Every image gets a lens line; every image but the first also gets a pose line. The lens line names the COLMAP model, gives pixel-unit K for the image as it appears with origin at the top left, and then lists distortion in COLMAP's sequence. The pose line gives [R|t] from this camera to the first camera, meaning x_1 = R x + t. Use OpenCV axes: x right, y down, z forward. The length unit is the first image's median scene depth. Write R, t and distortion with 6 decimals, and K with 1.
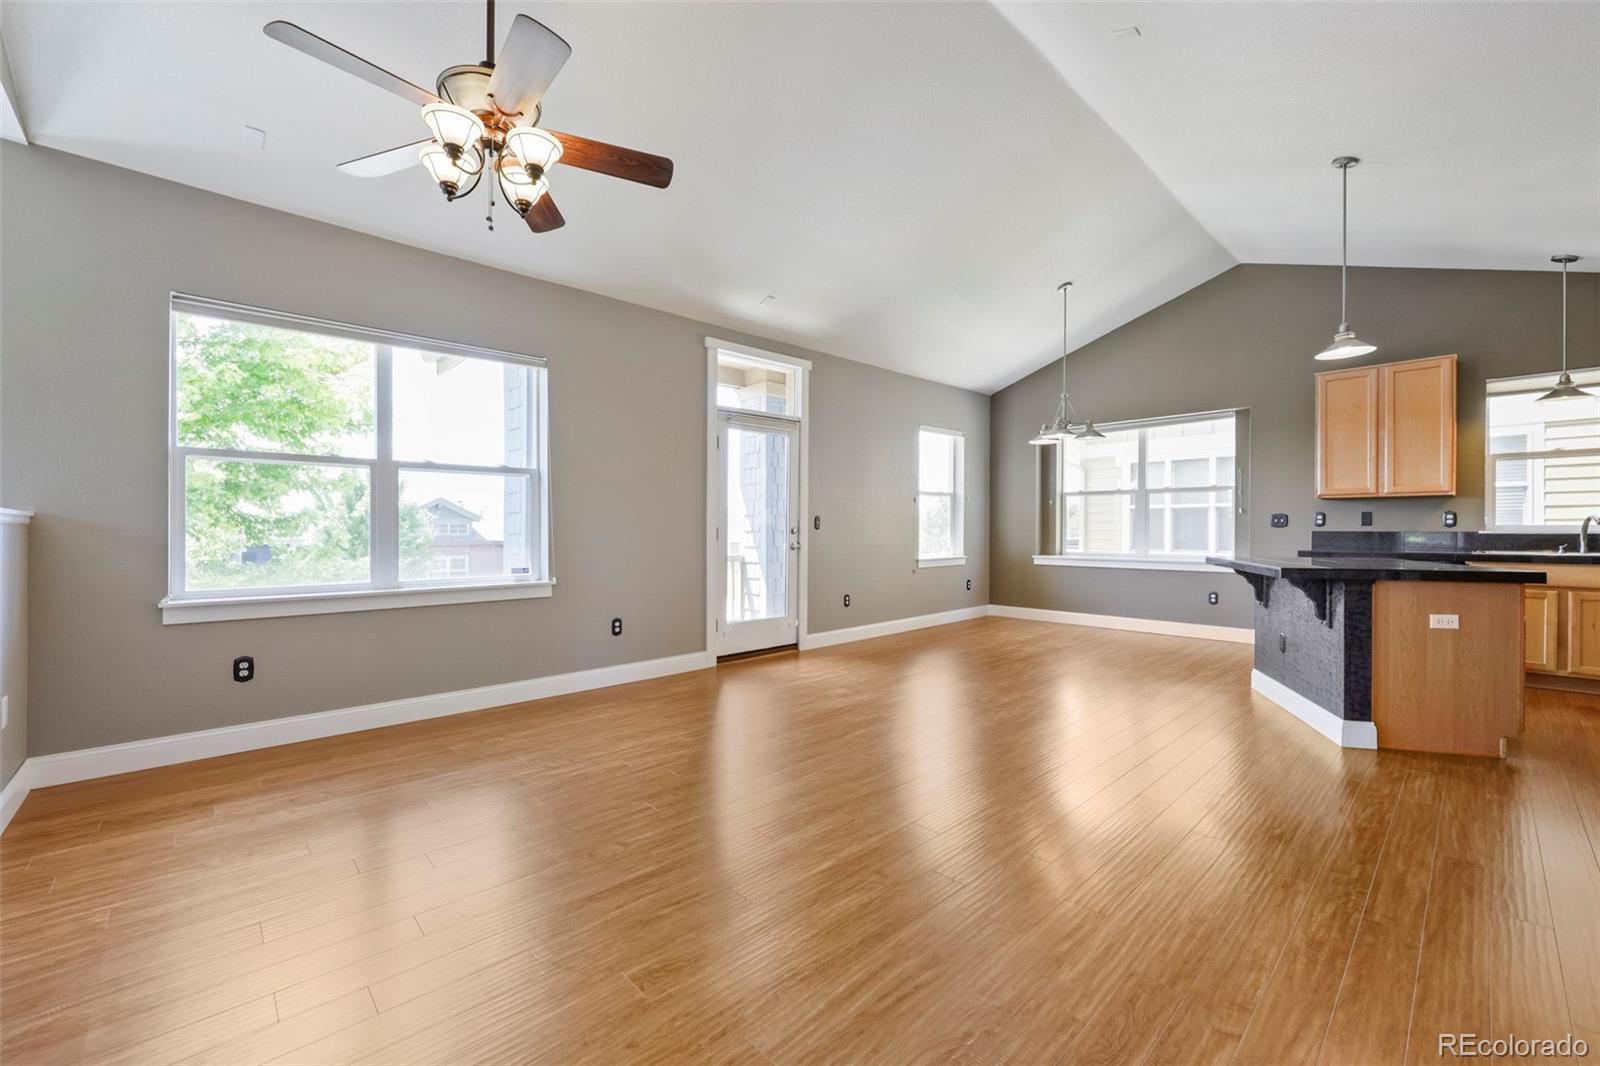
lens RADIAL K [[651.4, 0, 805.8], [0, 651.4, 533.3], [0, 0, 1]] dist [-0.000526, -0.000096]
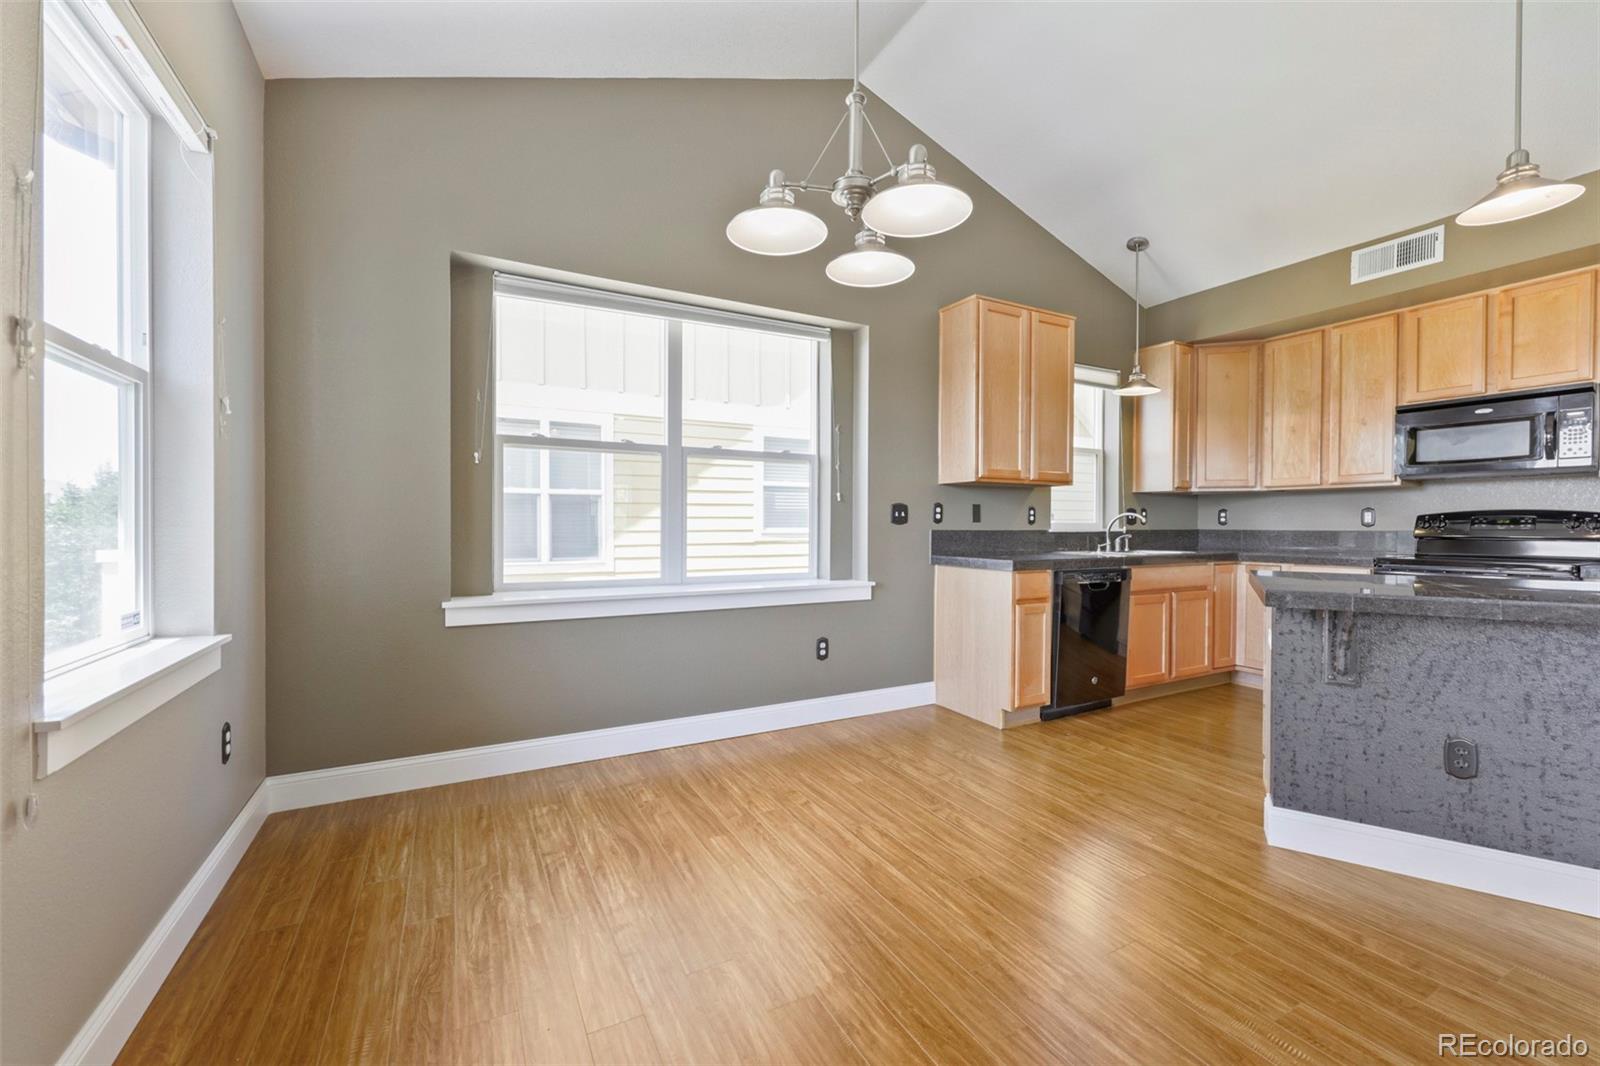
lens RADIAL K [[654.0, 0, 787.9], [0, 654.0, 530.3], [0, 0, 1]] dist [0.001202, 0.000160]
pose [[0.274980, -0.004170, 0.961441, 0.087070], [0.006702, 0.999975, 0.002421, -0.006549], [-0.961427, 0.005778, 0.275001, 1.091460]]
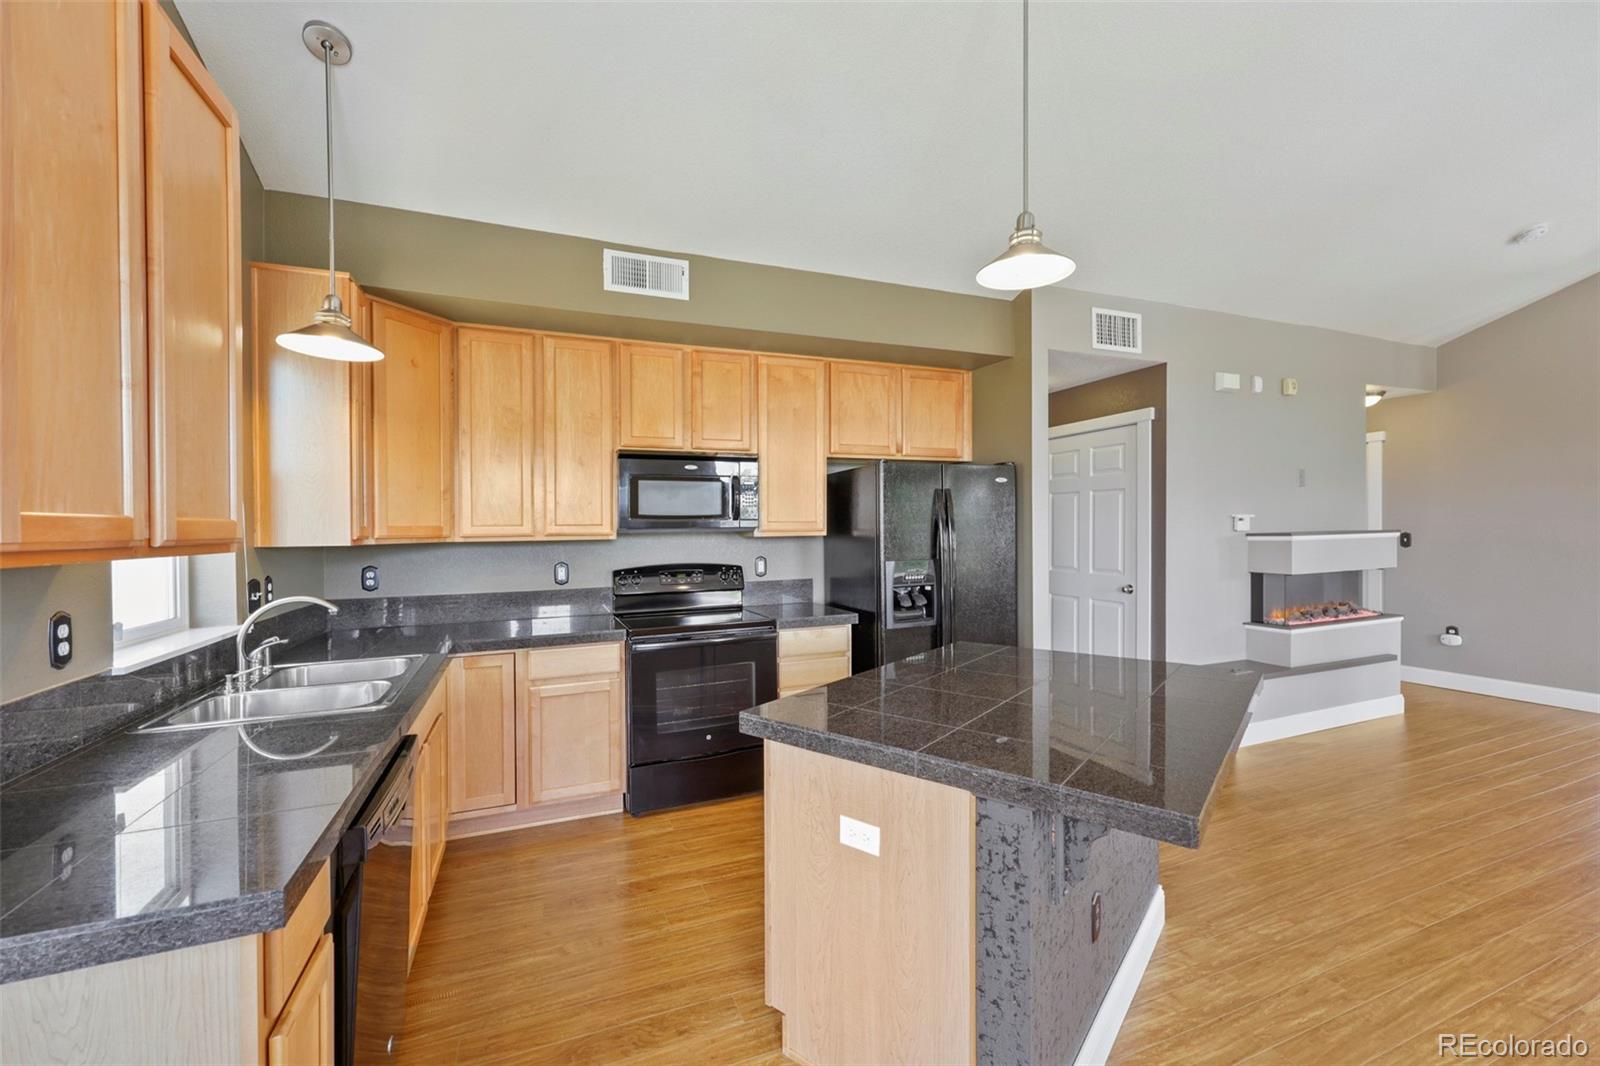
lens RADIAL K [[651.4, 0, 805.8], [0, 651.4, 533.3], [0, 0, 1]] dist [-0.000526, -0.000096]
pose [[-0.927117, 0.011513, 0.374596, 0.602270], [0.018873, 0.999694, 0.015984, -0.067070], [-0.374298, 0.021888, -0.927050, 1.159696]]
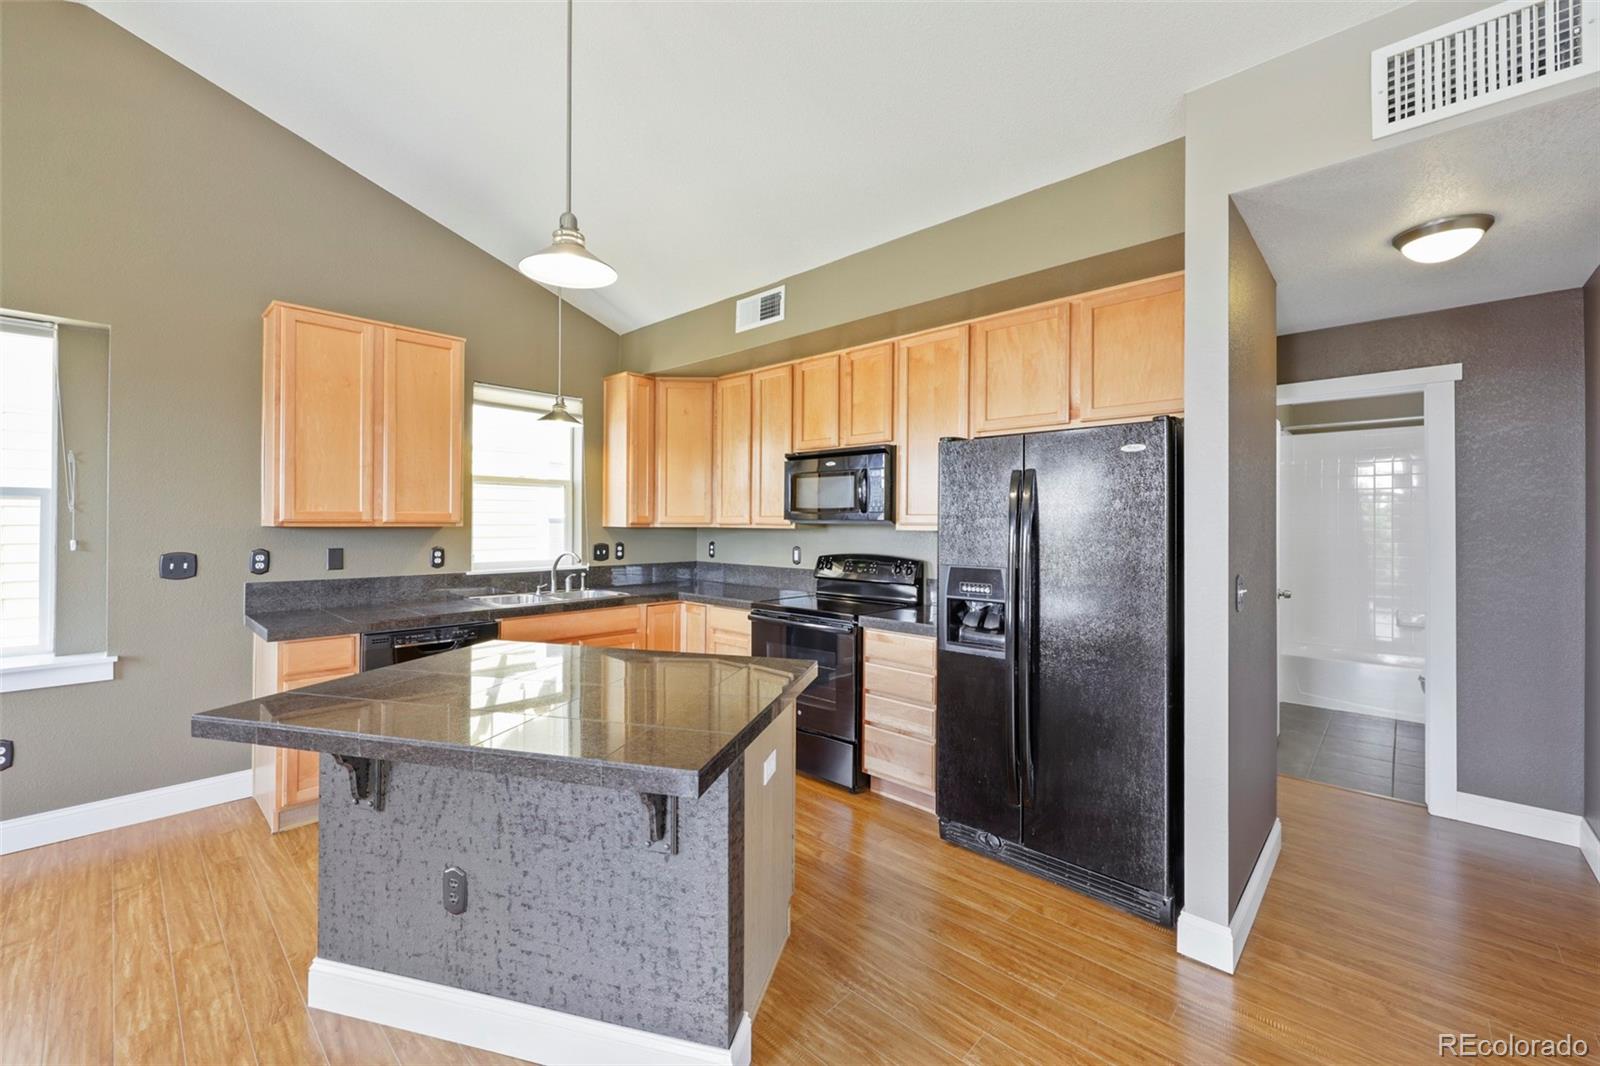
lens RADIAL K [[650.2, 0, 802.3], [0, 650.2, 520.4], [0, 0, 1]] dist [-0.000724, 0.000018]
pose [[-0.046445, 0.005565, 0.998905, 0.229948], [0.003288, 0.999980, -0.005418, -0.059760], [-0.998915, 0.003033, -0.046462, 0.629839]]
